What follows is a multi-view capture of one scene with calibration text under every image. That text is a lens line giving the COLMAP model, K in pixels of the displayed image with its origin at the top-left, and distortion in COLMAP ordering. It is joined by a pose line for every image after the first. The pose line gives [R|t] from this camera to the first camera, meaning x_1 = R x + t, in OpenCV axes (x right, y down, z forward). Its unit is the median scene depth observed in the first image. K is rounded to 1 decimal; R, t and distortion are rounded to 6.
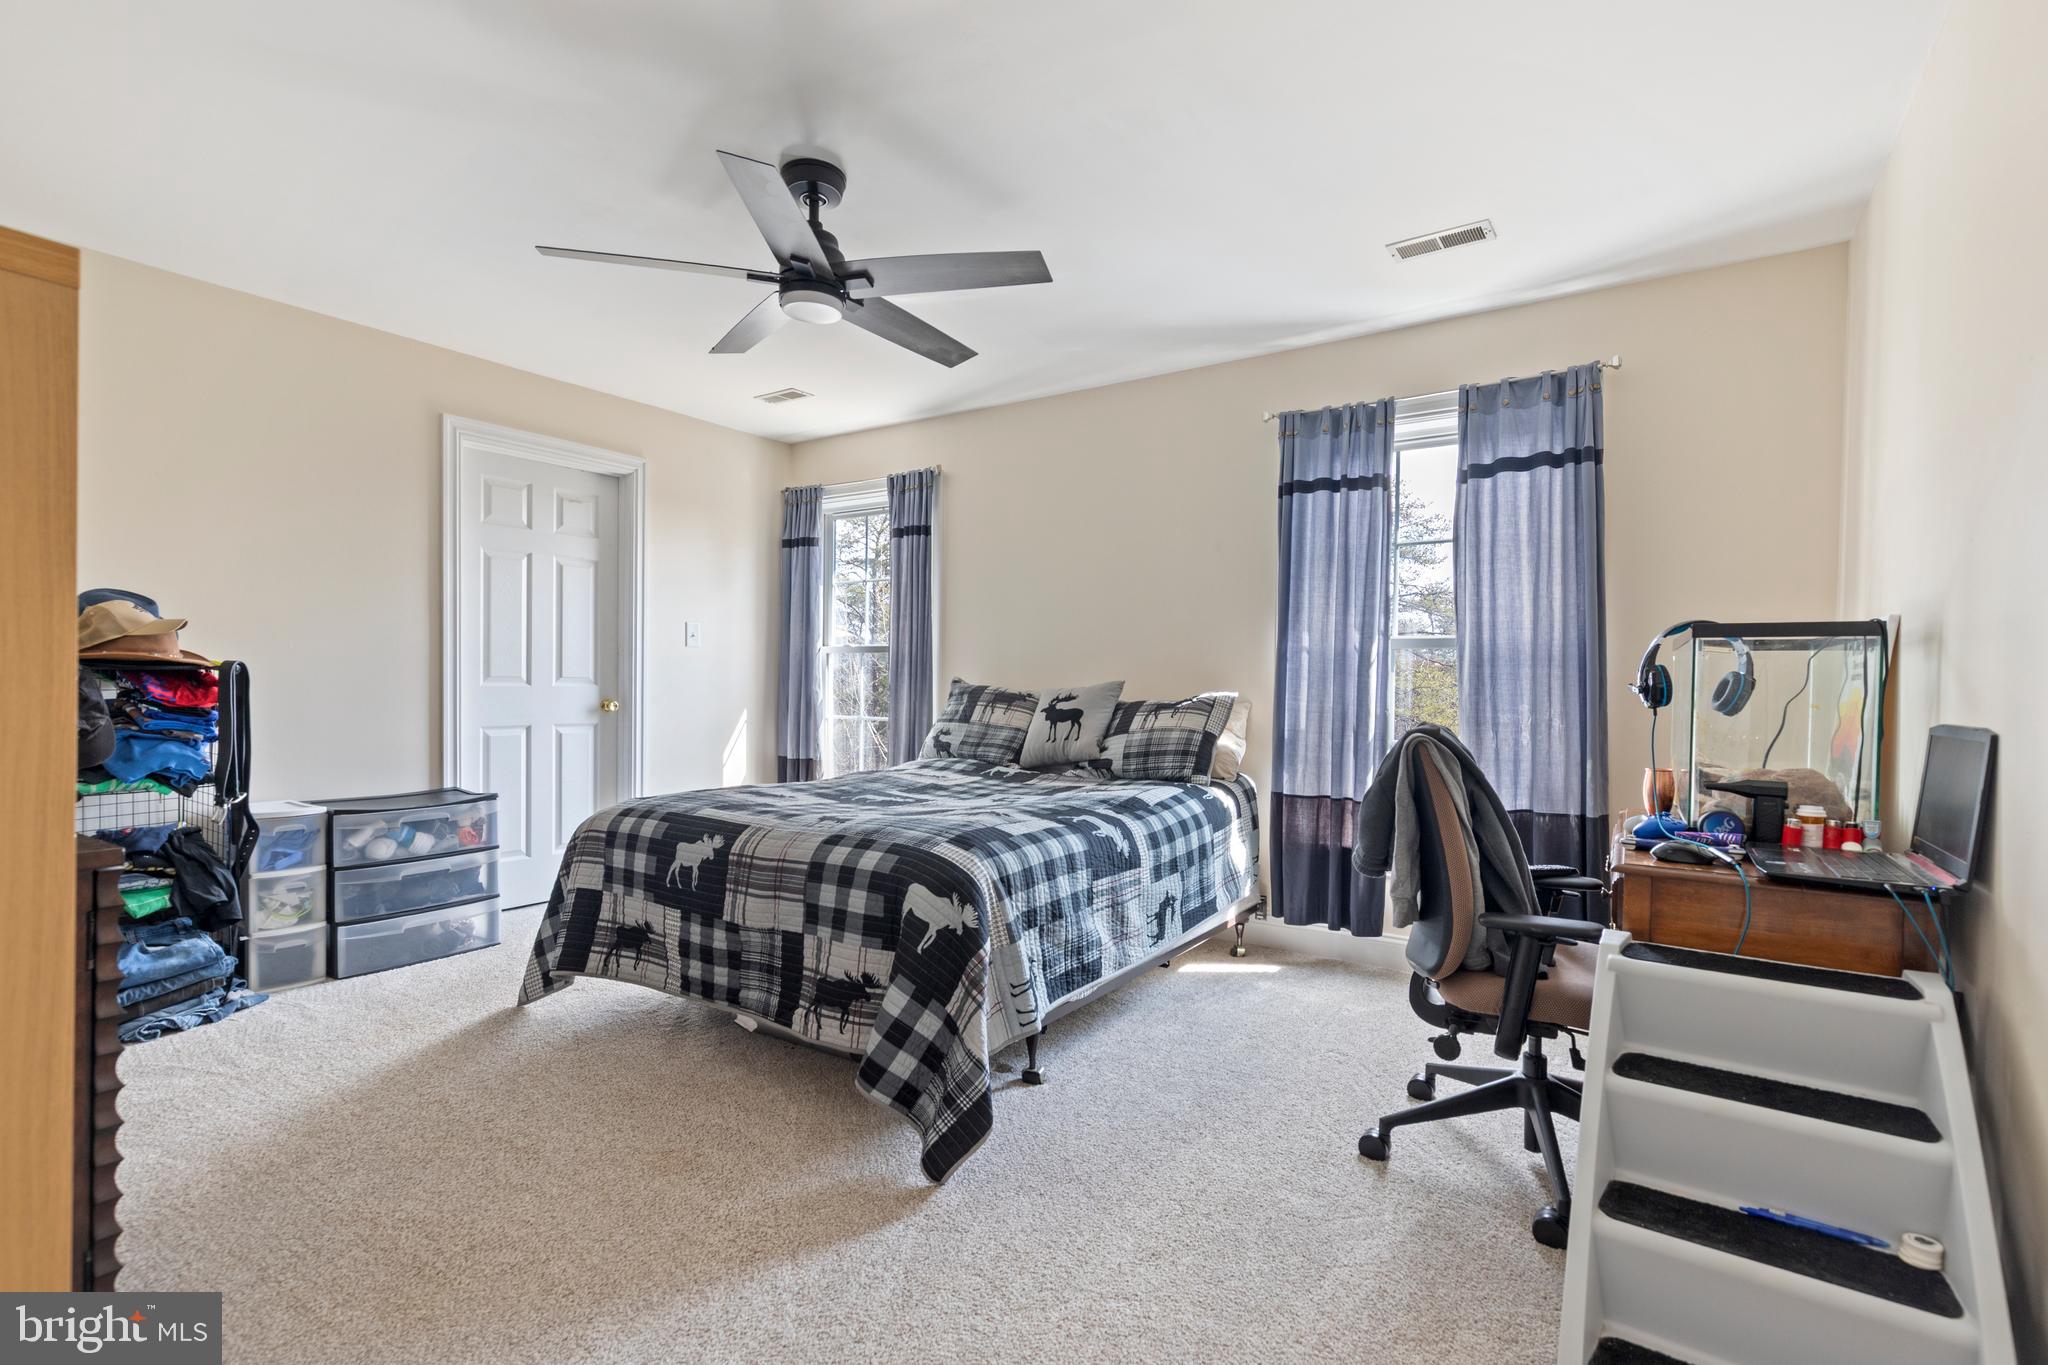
lens RADIAL K [[951.9, 0, 1024.0], [0, 951.9, 682.5], [0, 0, 1]] dist [0.000551, 0.000210]
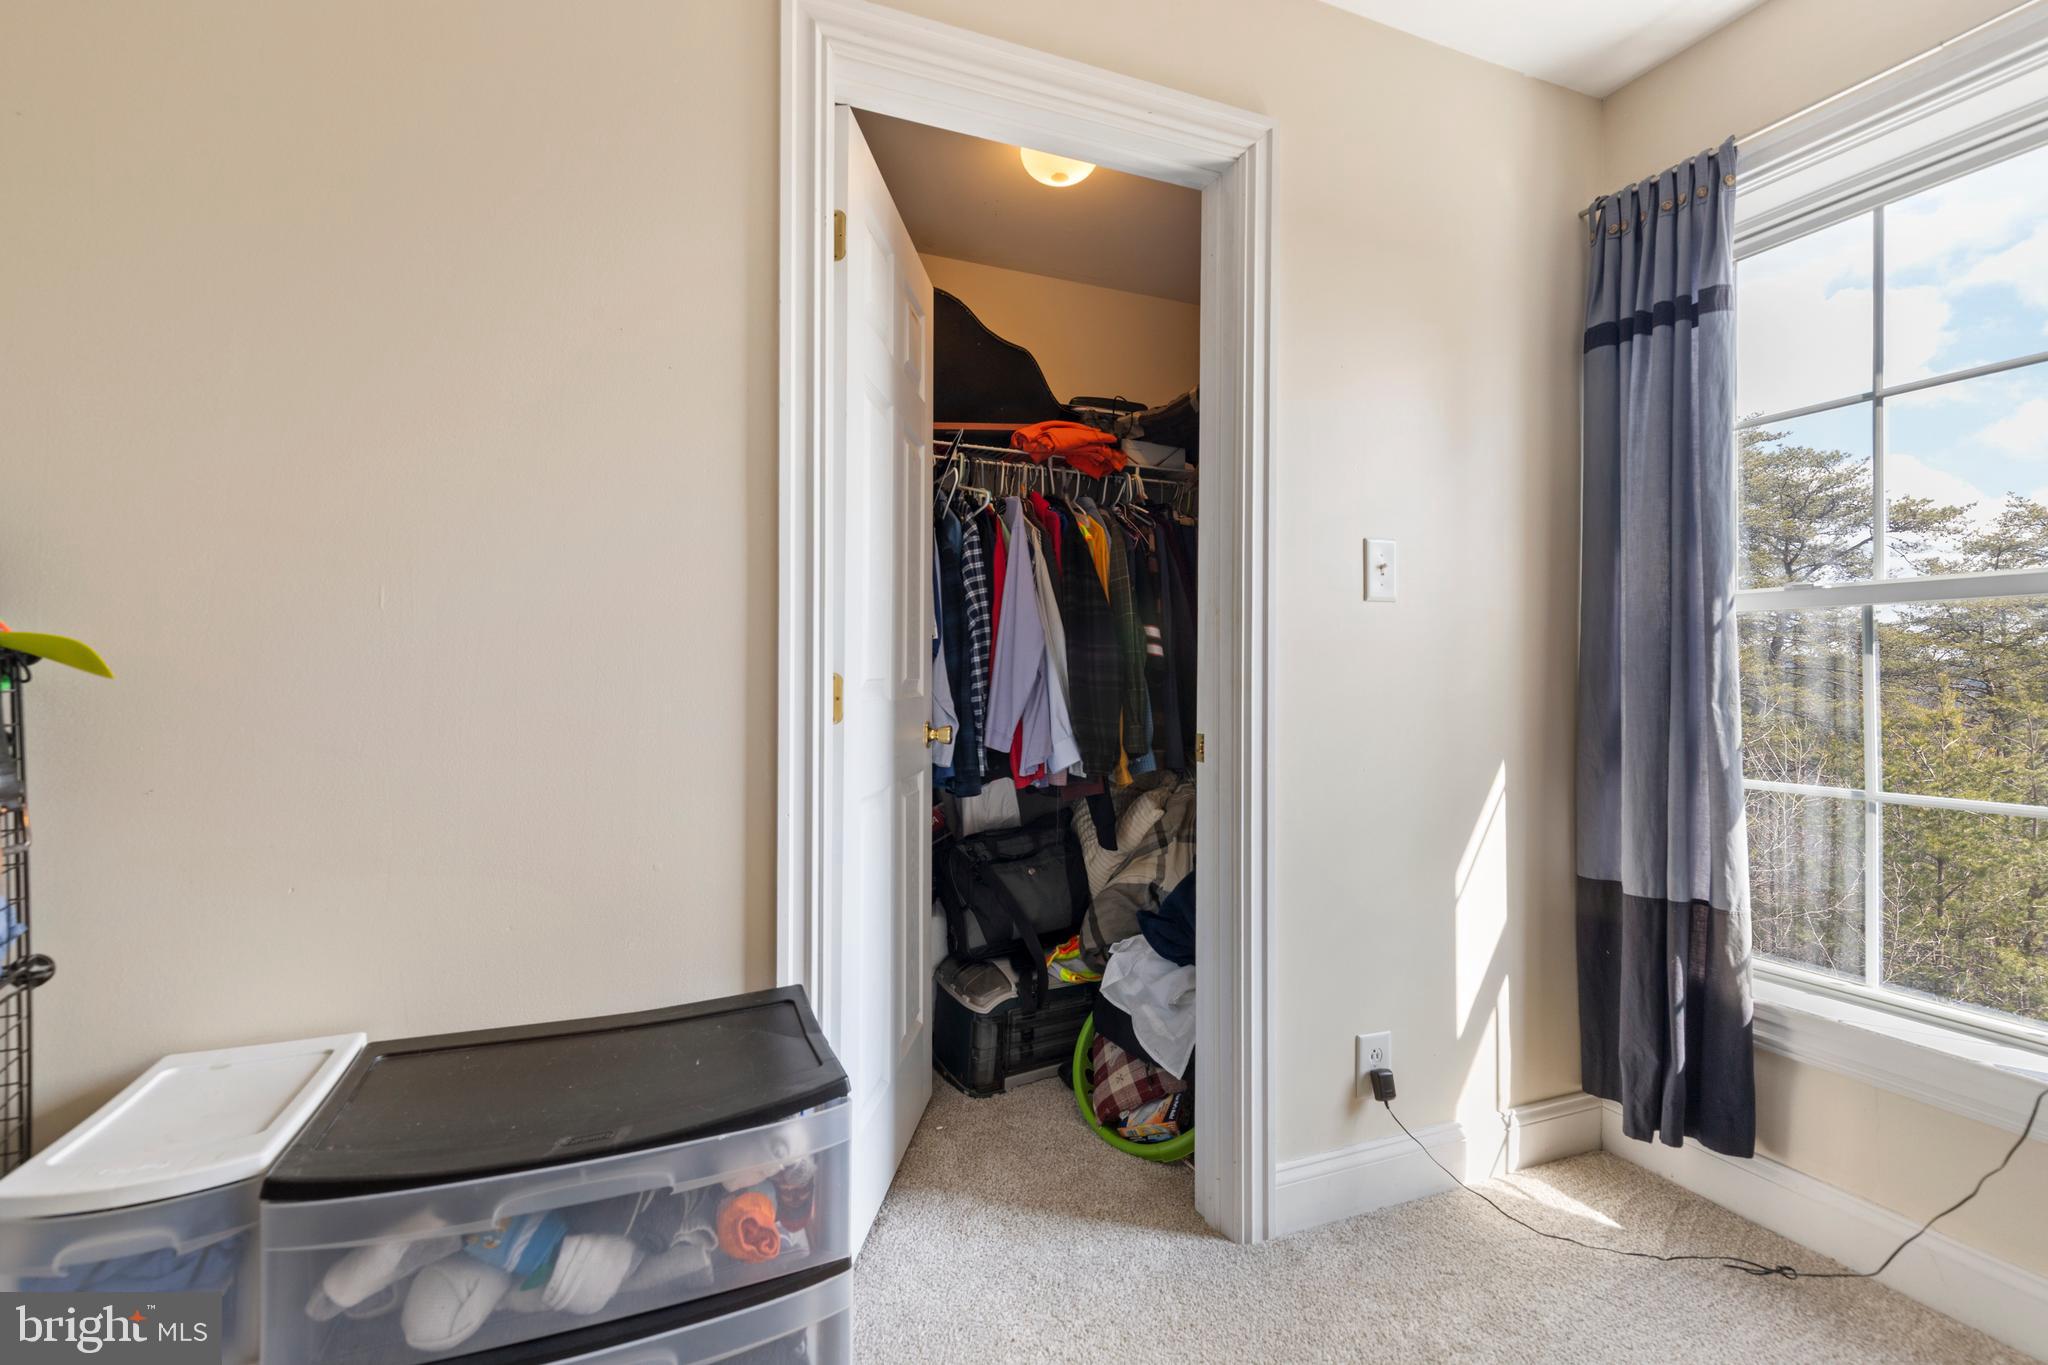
lens RADIAL K [[951.9, 0, 1024.0], [0, 951.9, 682.5], [0, 0, 1]] dist [0.000551, 0.000210]
pose [[0.848143, 0.002538, -0.529761, -0.261395], [0.000738, 0.999982, 0.005972, -0.005804], [0.529766, -0.005456, 0.848126, 0.580724]]
